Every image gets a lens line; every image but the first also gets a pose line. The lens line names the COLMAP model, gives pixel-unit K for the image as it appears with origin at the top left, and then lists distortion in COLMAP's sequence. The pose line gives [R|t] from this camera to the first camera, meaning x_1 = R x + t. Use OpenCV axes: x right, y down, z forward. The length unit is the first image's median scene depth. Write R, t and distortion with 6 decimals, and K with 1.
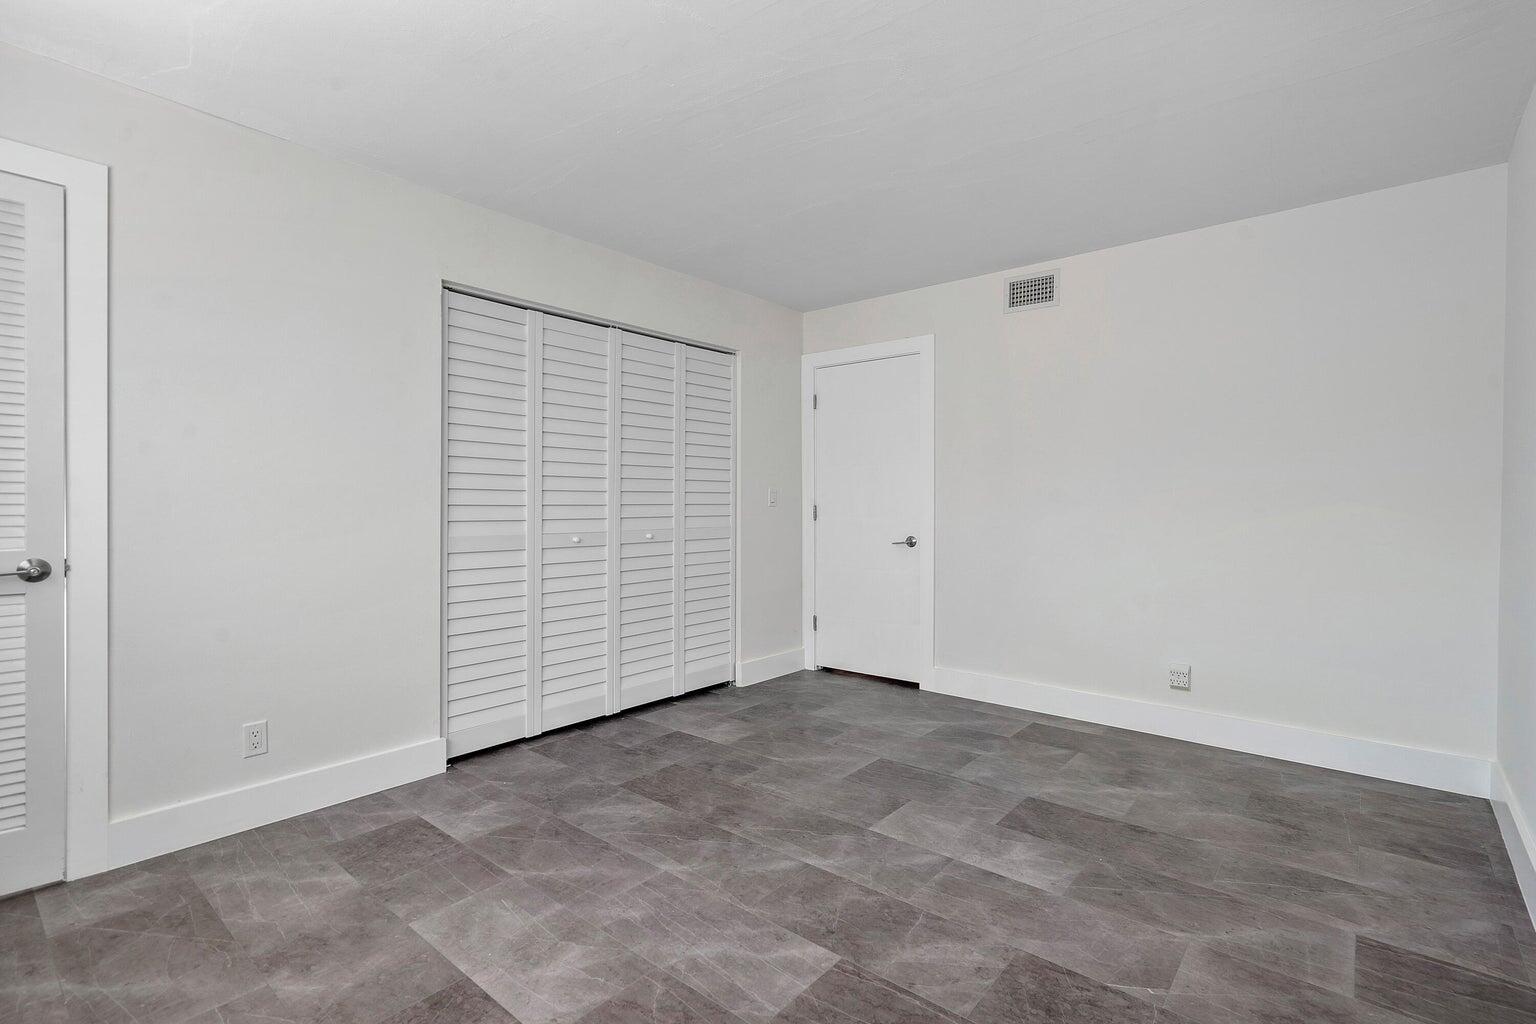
lens RADIAL K [[714.5, 0, 768.0], [0, 714.5, 512.0], [0, 0, 1]] dist [-0.003781, -0.000516]
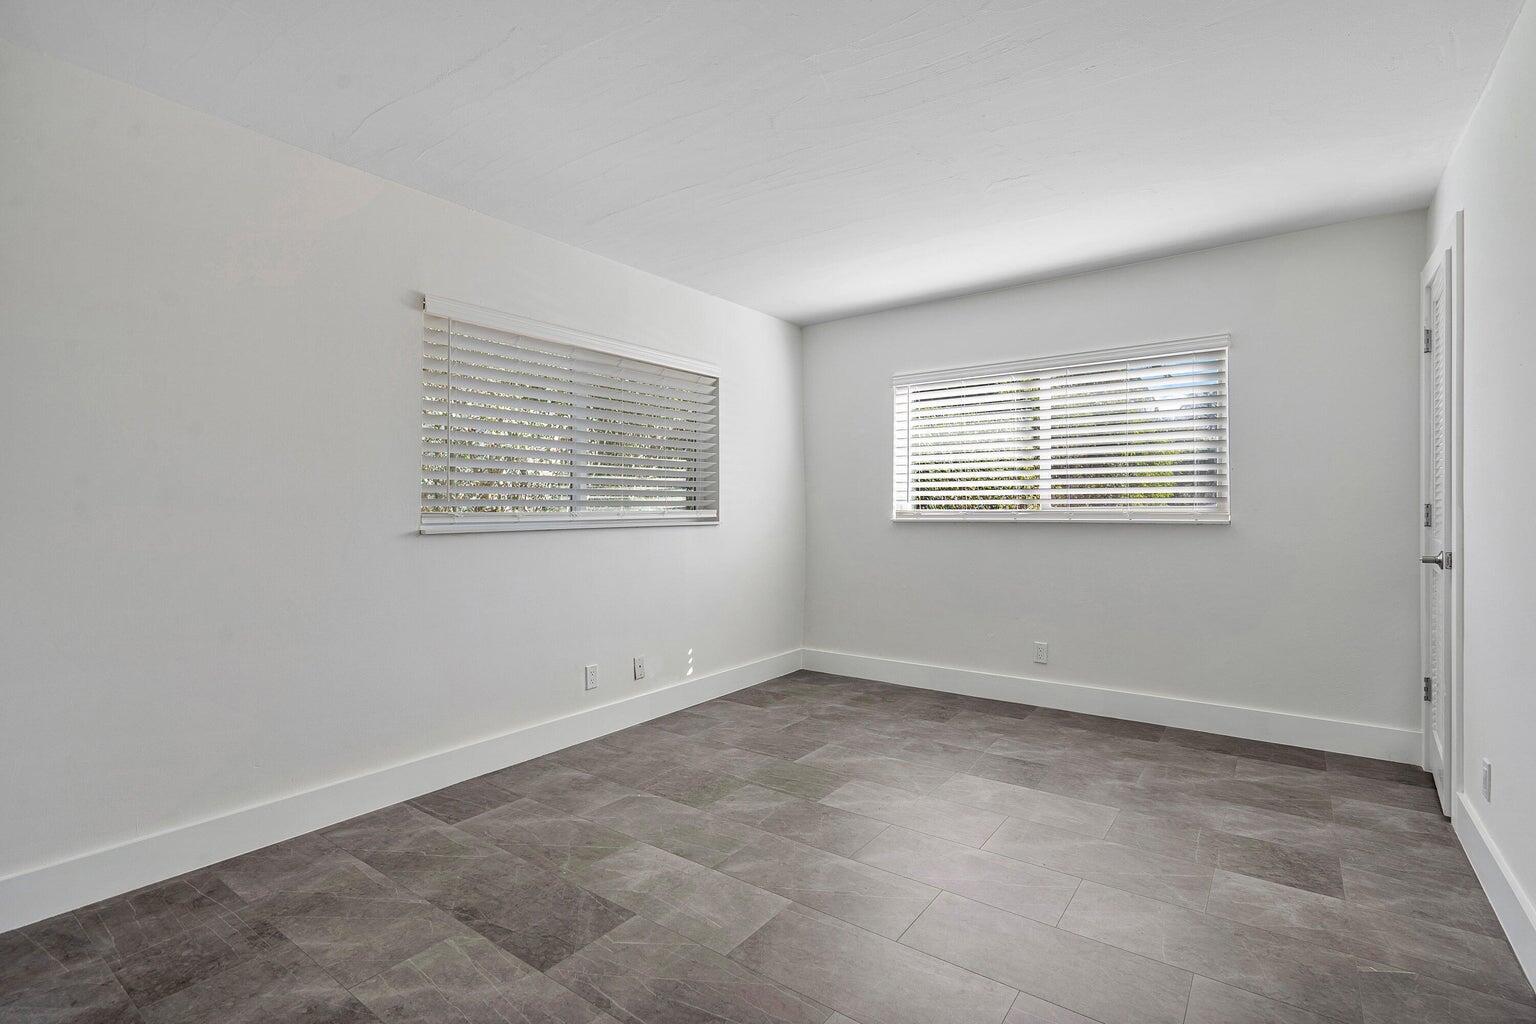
lens RADIAL K [[714.5, 0, 768.0], [0, 714.5, 512.0], [0, 0, 1]] dist [-0.003781, -0.000516]
pose [[-0.997666, 0.005333, -0.068072, 0.266940], [0.003992, 0.999796, 0.019813, -0.040998], [0.068164, 0.019495, -0.997484, 2.171540]]
